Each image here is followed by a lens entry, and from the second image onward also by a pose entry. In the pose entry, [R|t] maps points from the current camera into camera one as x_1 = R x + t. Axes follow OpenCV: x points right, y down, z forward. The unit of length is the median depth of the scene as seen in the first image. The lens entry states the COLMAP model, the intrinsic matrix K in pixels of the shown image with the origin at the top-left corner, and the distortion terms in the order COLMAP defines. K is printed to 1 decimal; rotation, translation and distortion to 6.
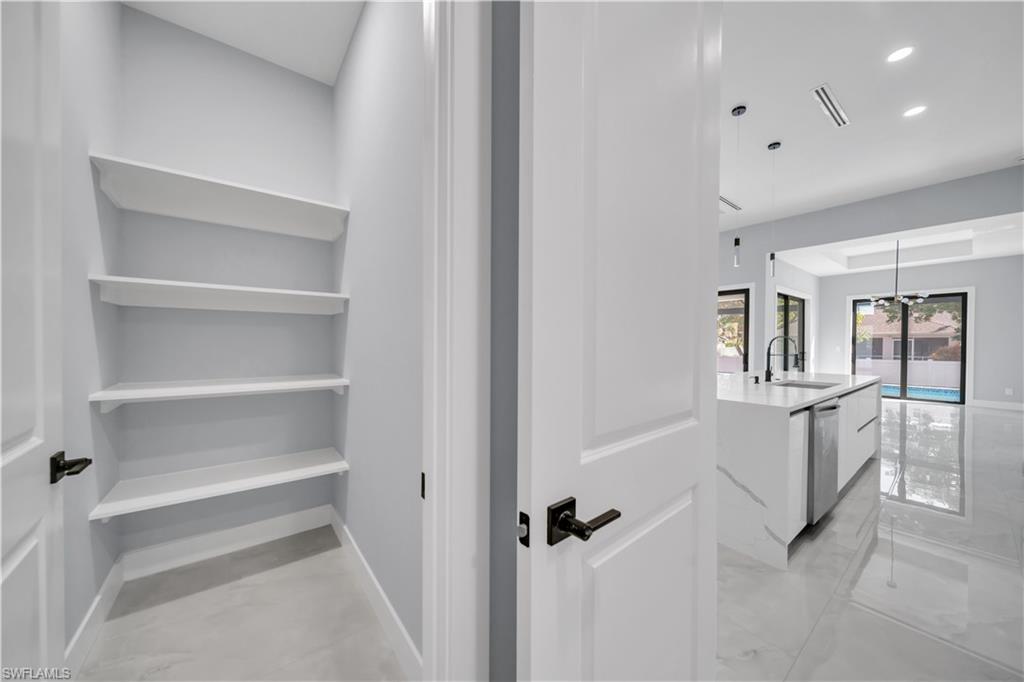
lens RADIAL K [[353.4, 0, 514.5], [0, 353.4, 345.5], [0, 0, 1]] dist [0.001559, -0.001490]
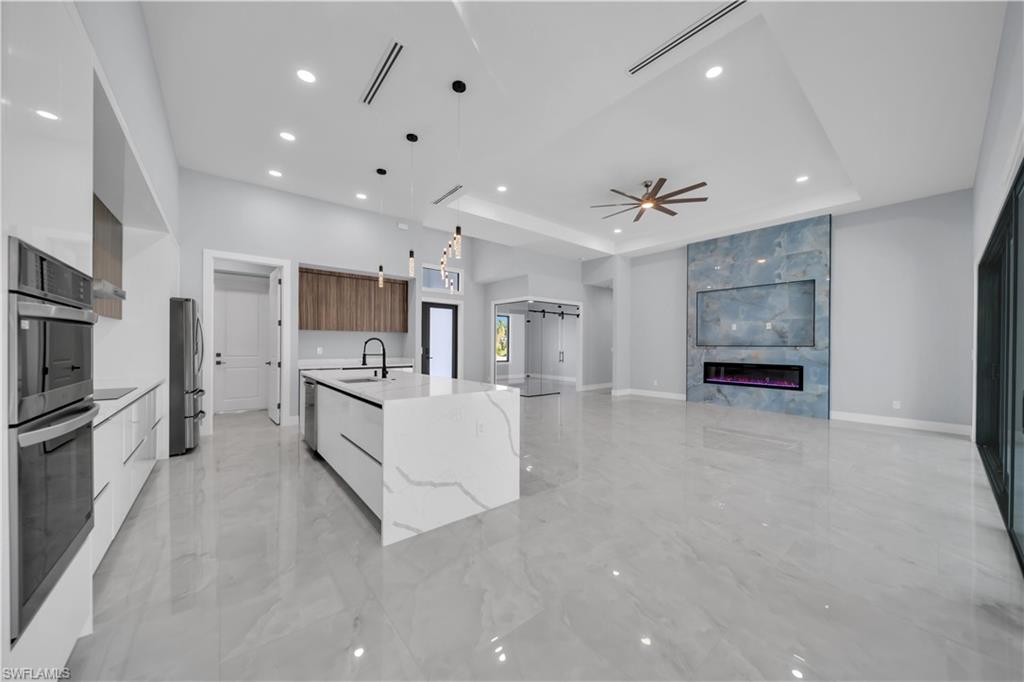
lens RADIAL K [[353.4, 0, 512.6], [0, 353.4, 344.3], [0, 0, 1]] dist [0.001559, -0.001490]
pose [[0.034661, -0.009970, -0.999349, 0.824338], [-0.014539, 0.999839, -0.010479, -0.000482], [0.999293, 0.014893, 0.034510, 0.604618]]
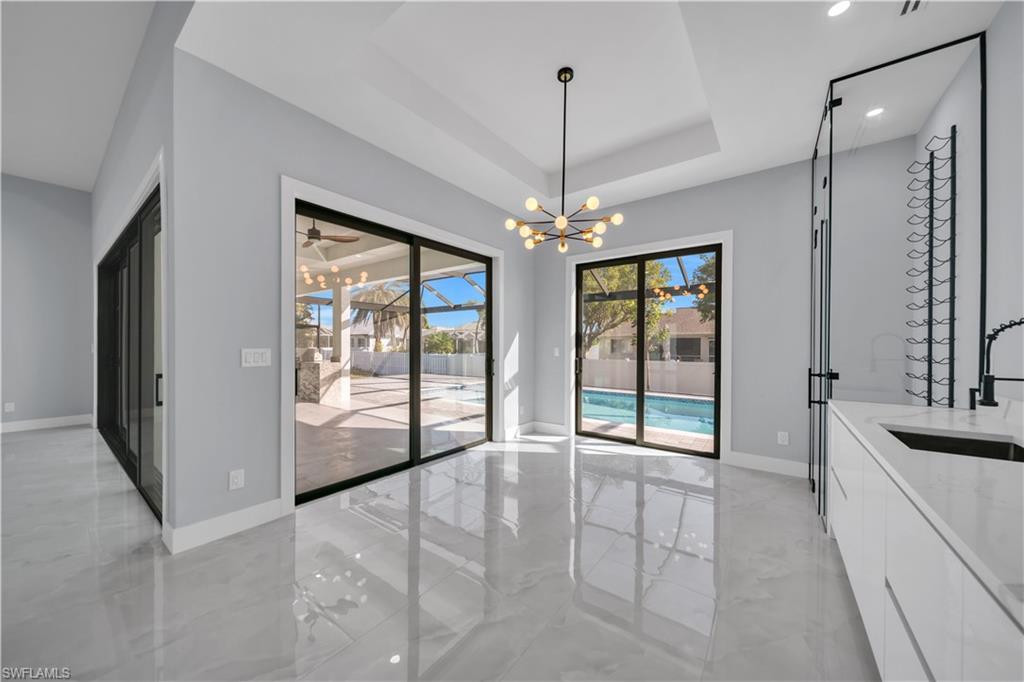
lens RADIAL K [[353.4, 0, 512.3], [0, 353.4, 346.4], [0, 0, 1]] dist [0.001559, -0.001490]
pose [[0.963480, -0.004146, 0.267748, 0.820240], [0.004323, 0.999991, -0.000072, 0.000258], [-0.267745, 0.001227, 0.963489, 0.564349]]
